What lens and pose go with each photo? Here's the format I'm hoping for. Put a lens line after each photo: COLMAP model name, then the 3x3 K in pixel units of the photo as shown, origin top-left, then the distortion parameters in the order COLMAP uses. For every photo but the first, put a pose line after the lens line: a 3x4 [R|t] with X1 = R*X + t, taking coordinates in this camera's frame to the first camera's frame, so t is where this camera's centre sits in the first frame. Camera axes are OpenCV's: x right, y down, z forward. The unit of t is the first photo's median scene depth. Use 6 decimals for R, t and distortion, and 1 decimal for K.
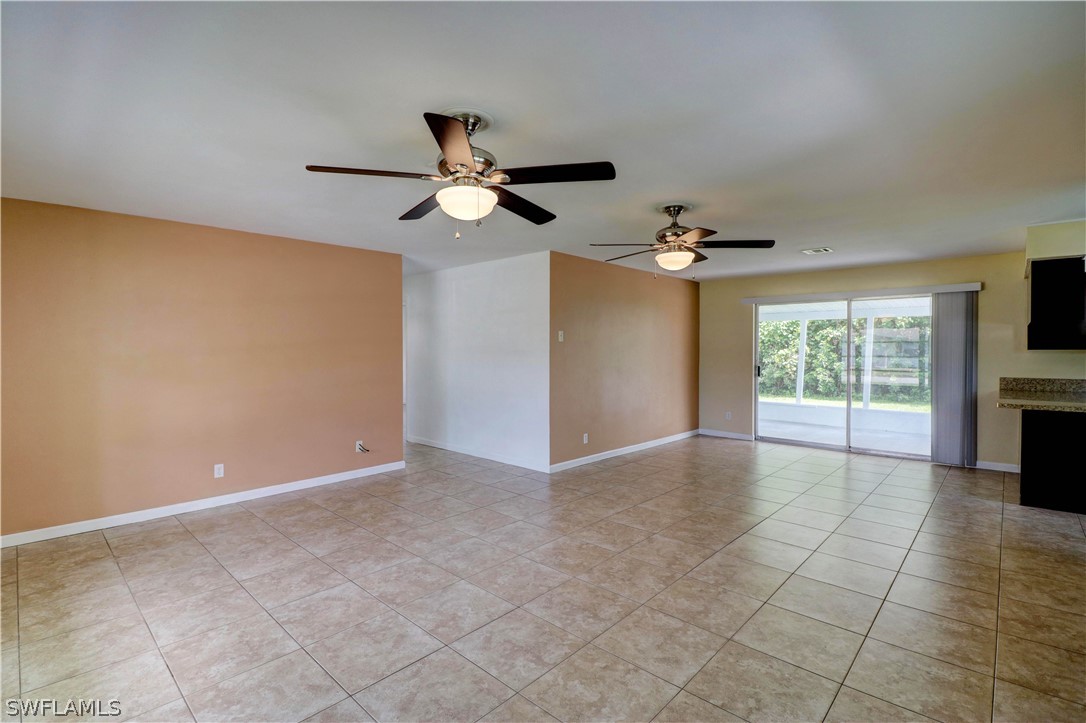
lens RADIAL K [[504.3, 0, 526.3], [0, 504.3, 354.5], [0, 0, 1]] dist [-0.009645, -0.003686]
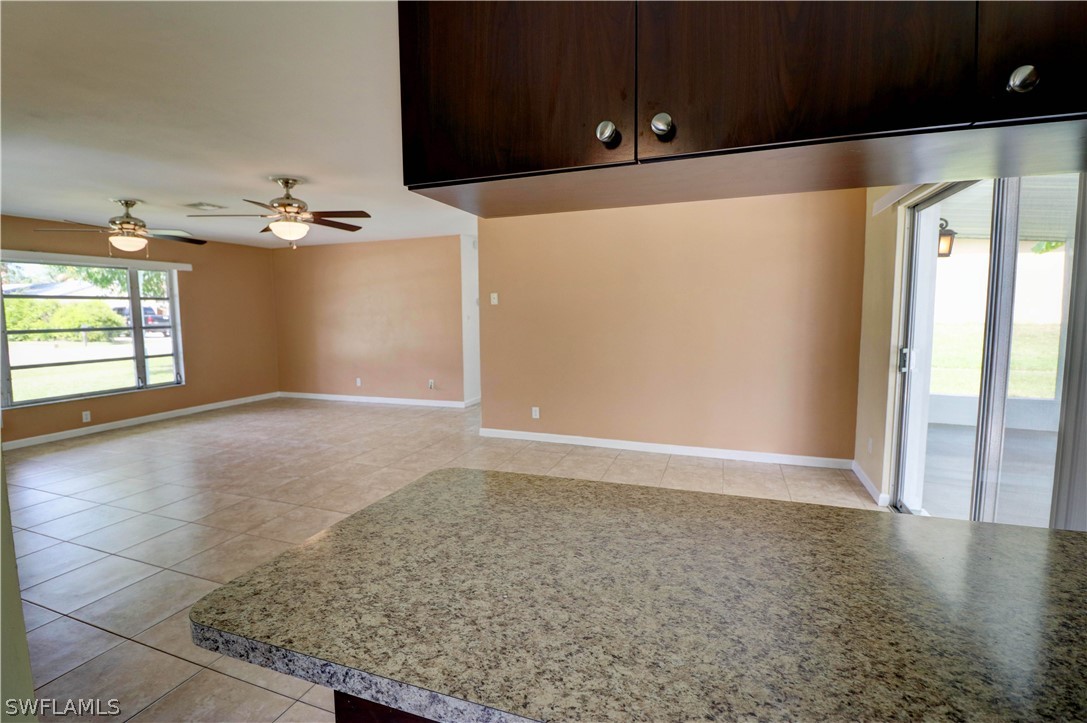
lens RADIAL K [[504.7, 0, 541.2], [0, 504.7, 355.1], [0, 0, 1]] dist [-0.009645, -0.003686]
pose [[0.401087, 0.078651, -0.912657, 1.581623], [-0.004332, 0.996459, 0.083968, -0.015664], [0.916030, -0.029725, 0.400007, 1.120382]]
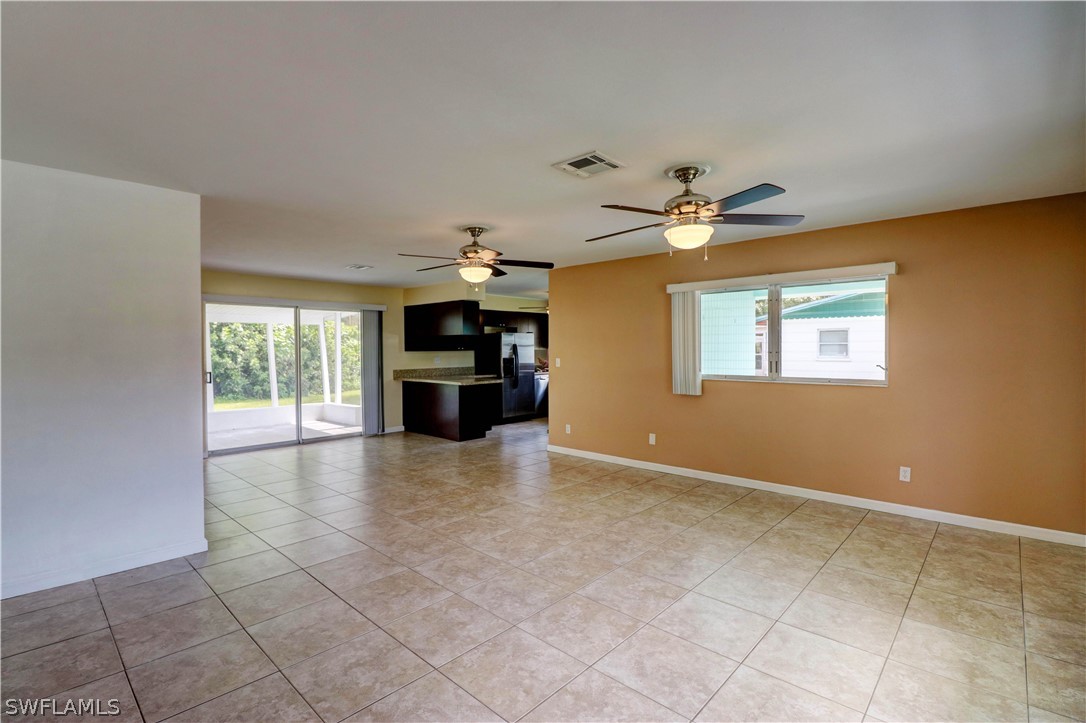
lens RADIAL K [[504.3, 0, 549.5], [0, 504.3, 353.4], [0, 0, 1]] dist [-0.009645, -0.003686]
pose [[-0.030625, -0.005338, 0.999517, -0.923494], [0.018536, 0.999811, 0.005908, -0.006534], [-0.999359, 0.018708, -0.030520, 0.925747]]
